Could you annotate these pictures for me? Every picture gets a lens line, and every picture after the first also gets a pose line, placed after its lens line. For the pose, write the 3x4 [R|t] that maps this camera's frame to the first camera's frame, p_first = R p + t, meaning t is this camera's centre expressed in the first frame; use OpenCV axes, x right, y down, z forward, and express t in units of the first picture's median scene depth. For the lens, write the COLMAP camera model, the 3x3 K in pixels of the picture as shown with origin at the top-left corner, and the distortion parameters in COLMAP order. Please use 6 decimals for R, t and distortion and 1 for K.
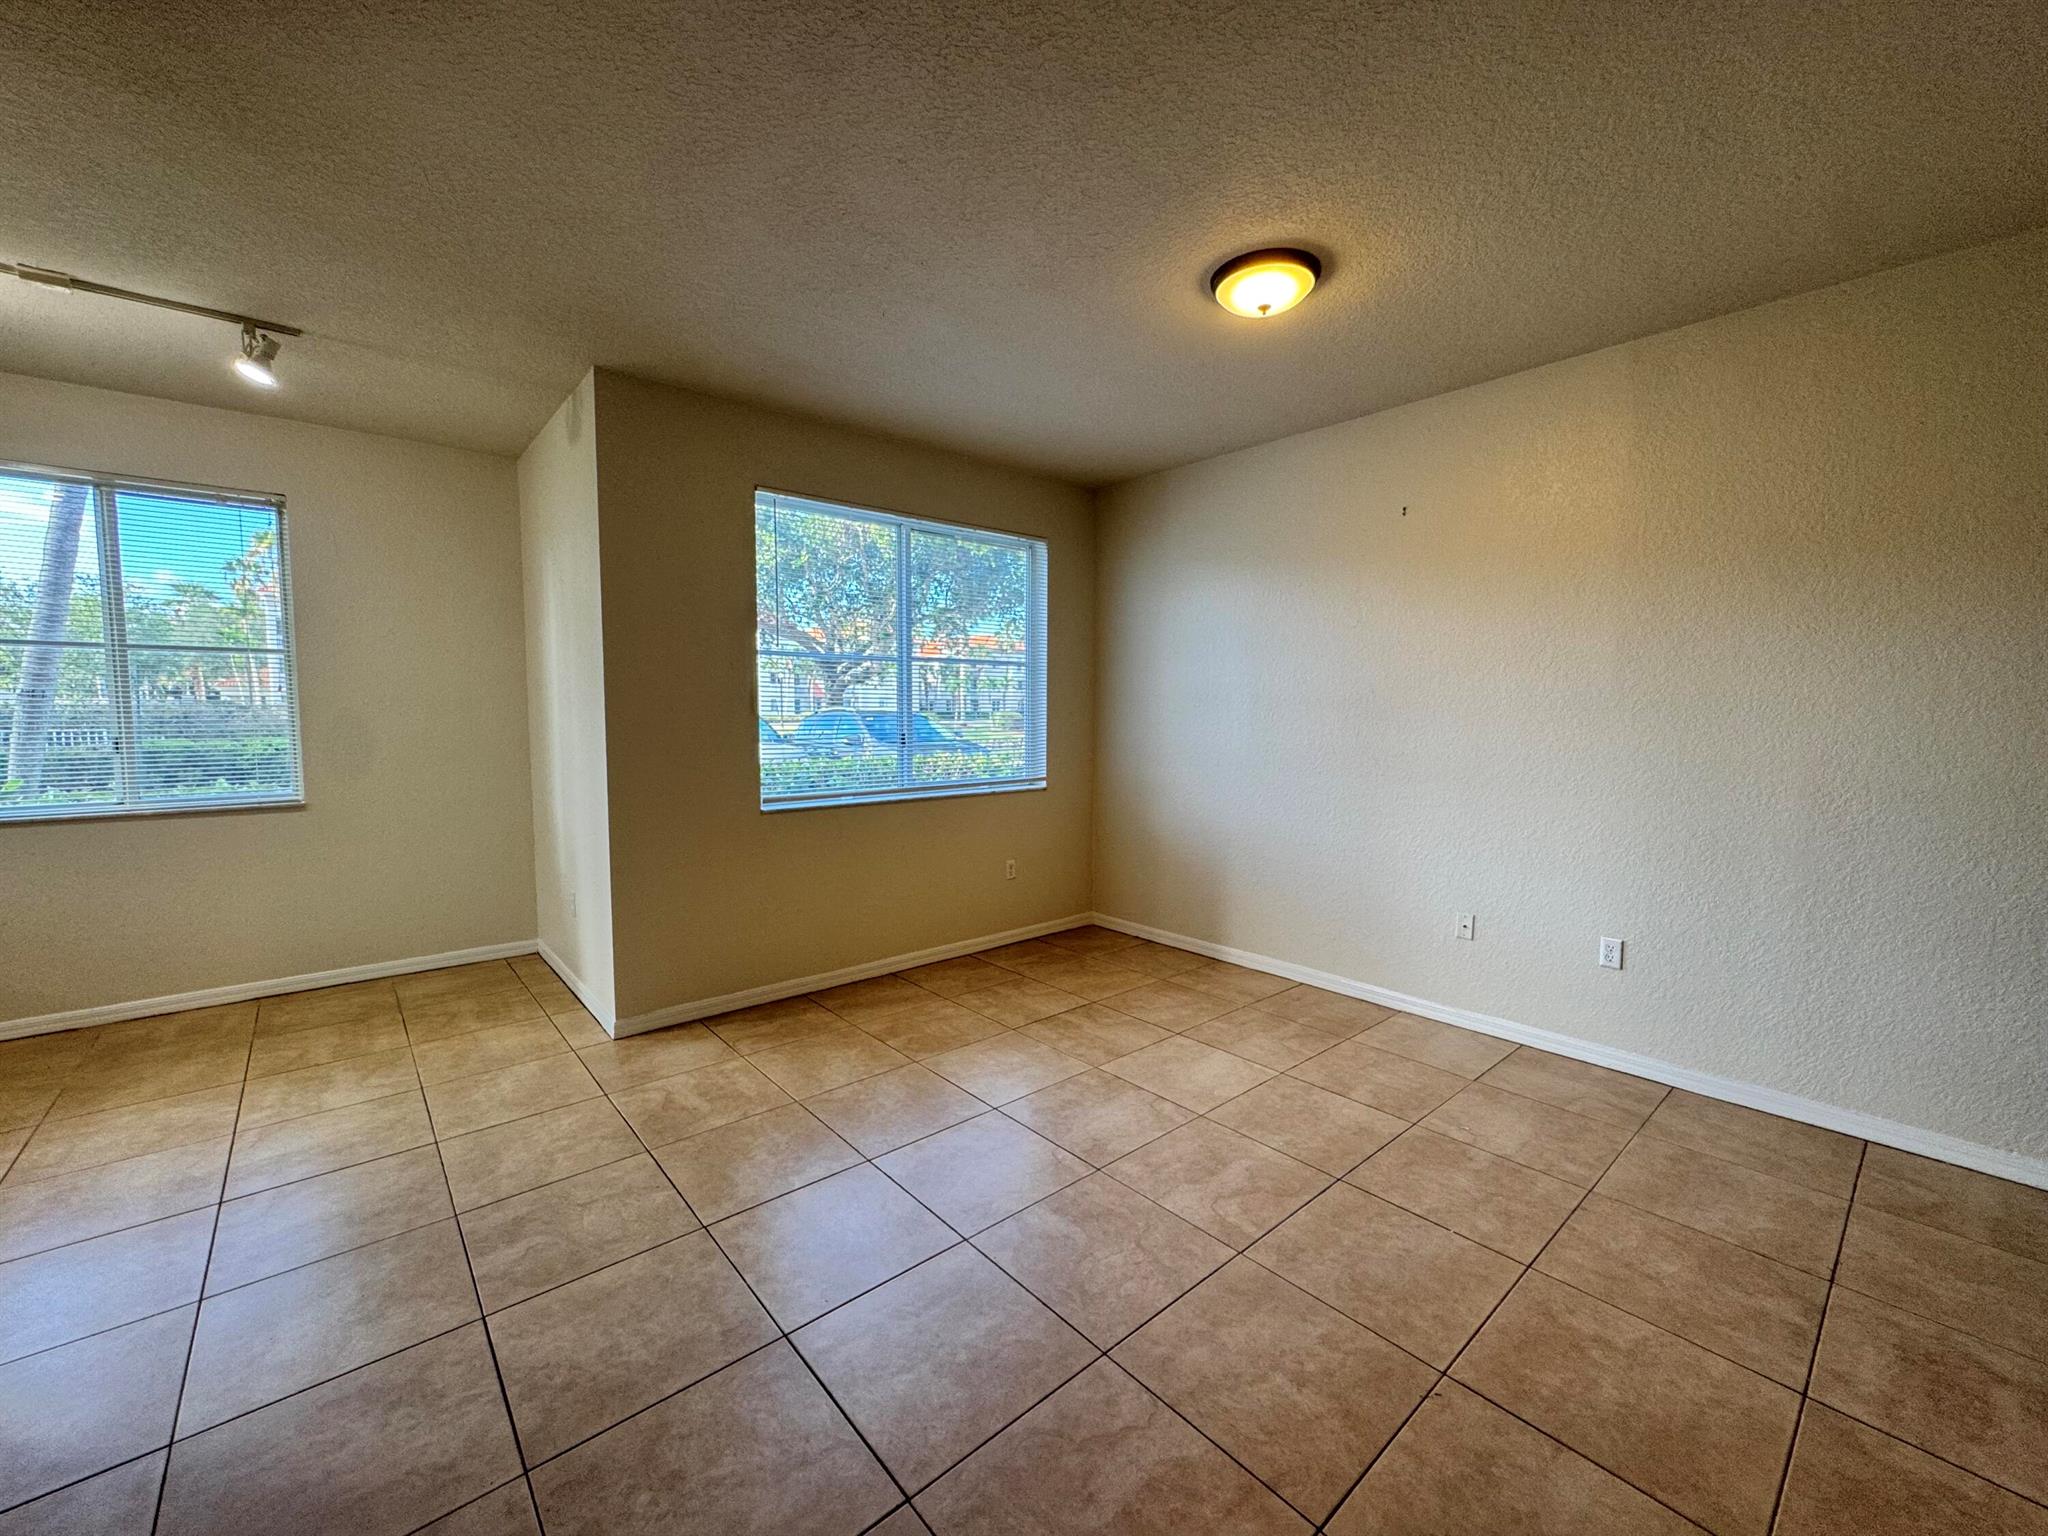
lens RADIAL K [[816.9, 0, 1017.5], [0, 816.9, 771.8], [0, 0, 1]] dist [-0.003272, 0.000524]
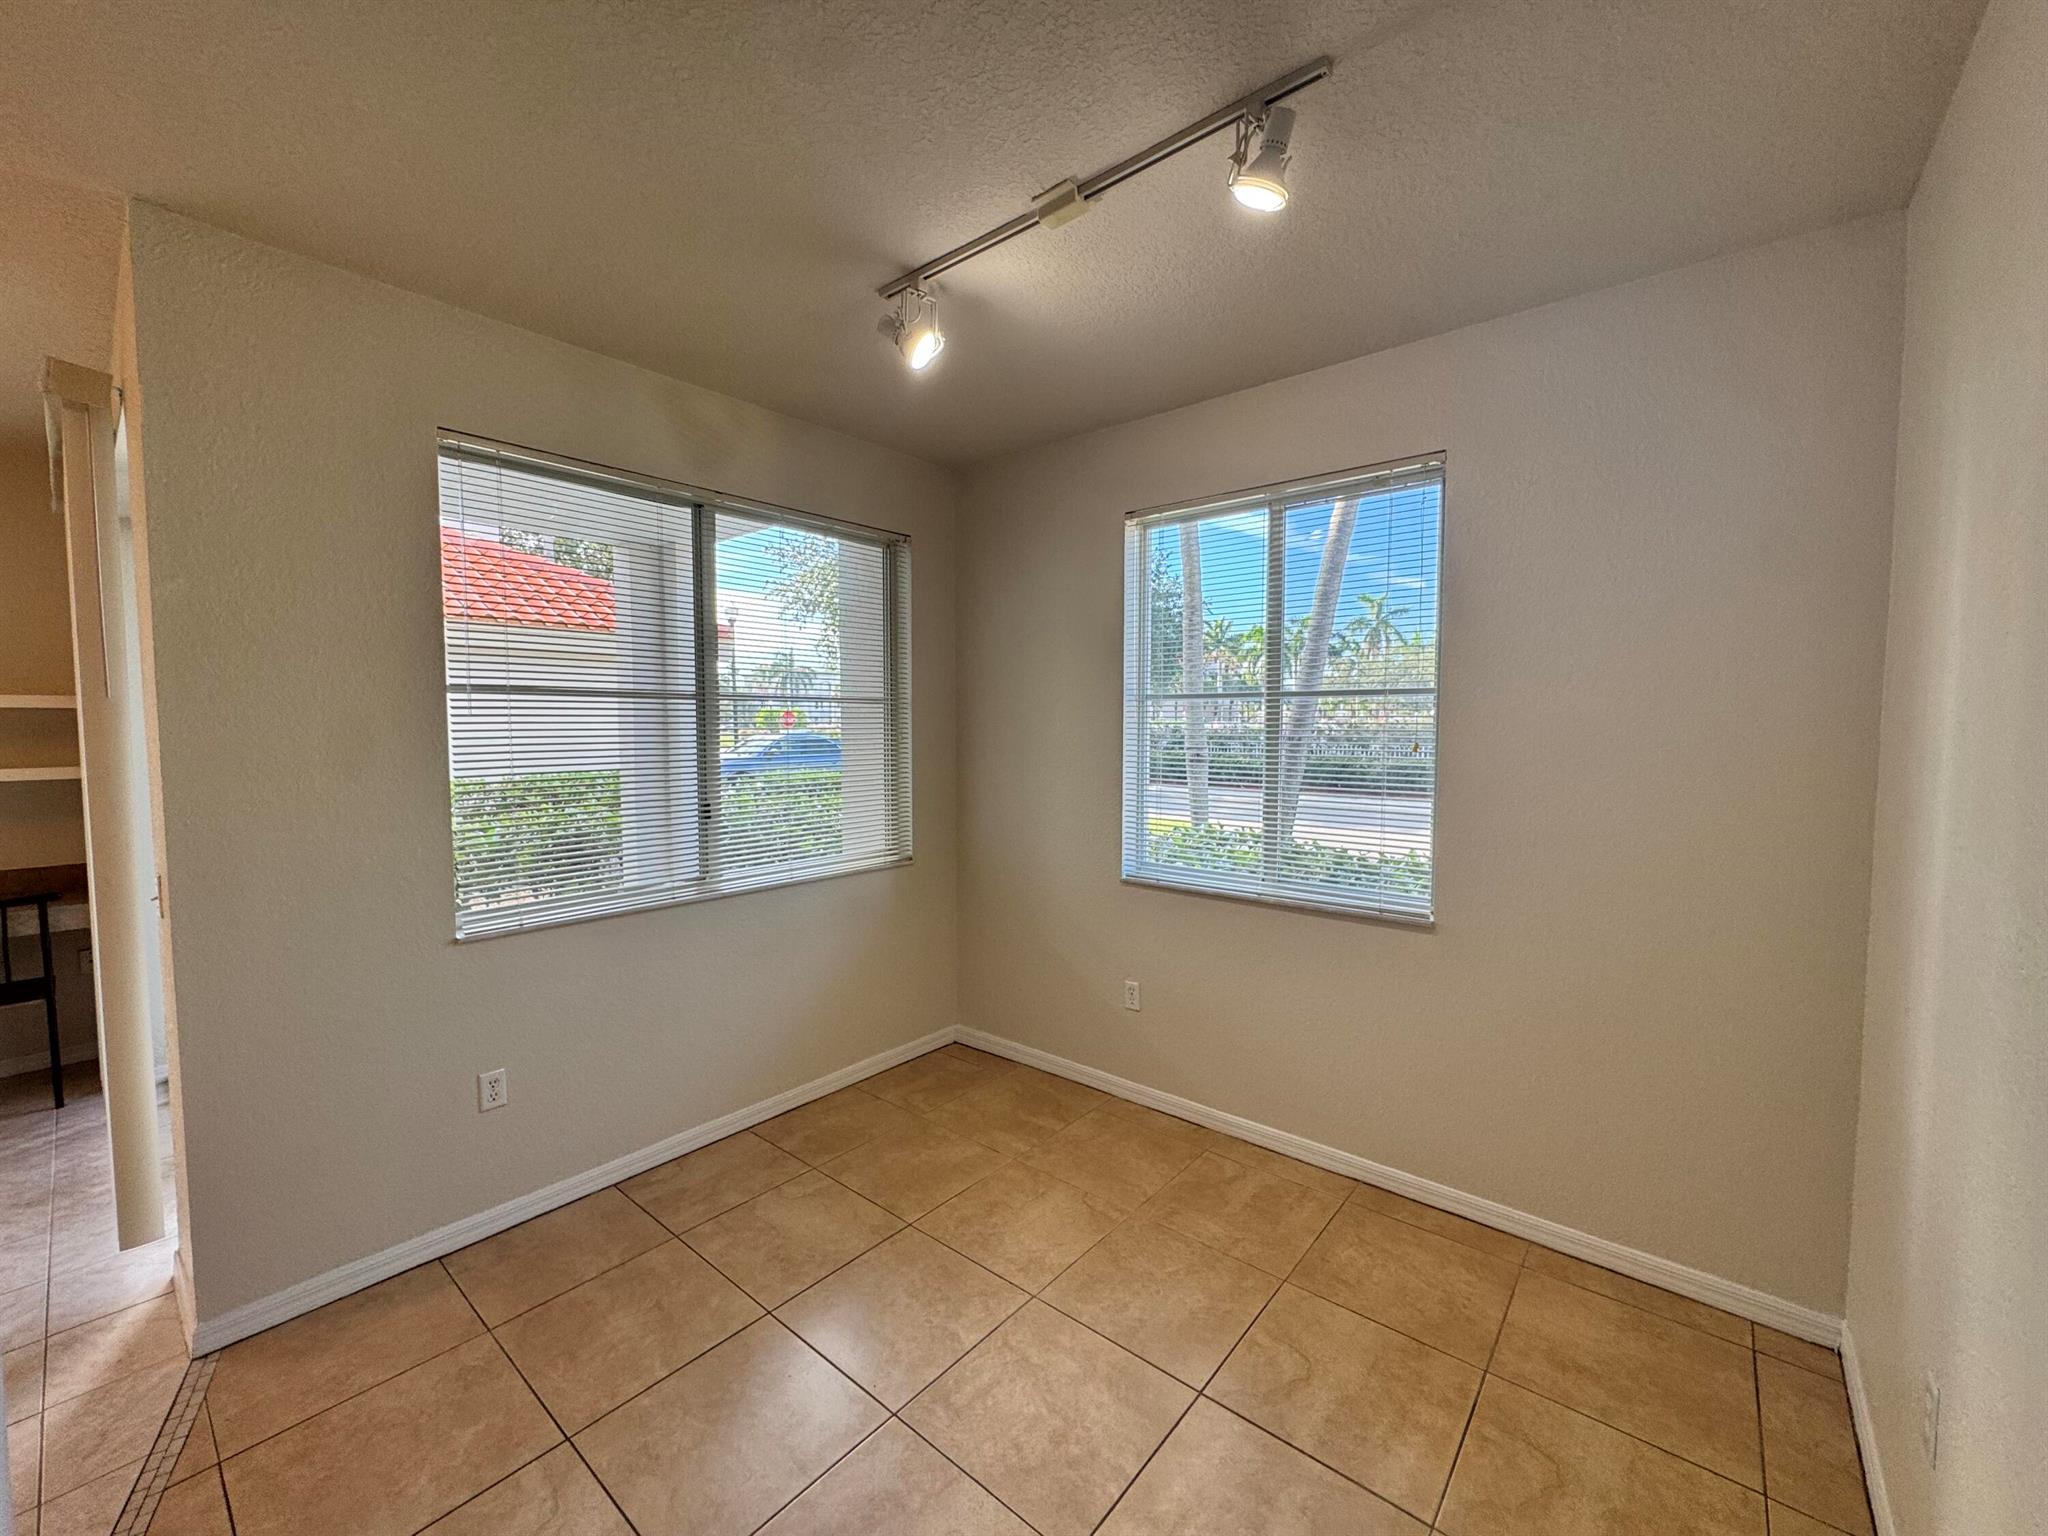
lens RADIAL K [[816.9, 0, 1029.5], [0, 816.9, 766.6], [0, 0, 1]] dist [-0.003272, 0.000524]
pose [[0.167813, 0.051947, -0.984449, -0.325398], [-0.075421, 0.996360, 0.039719, -0.096407], [0.982930, 0.067583, 0.171120, 0.624681]]
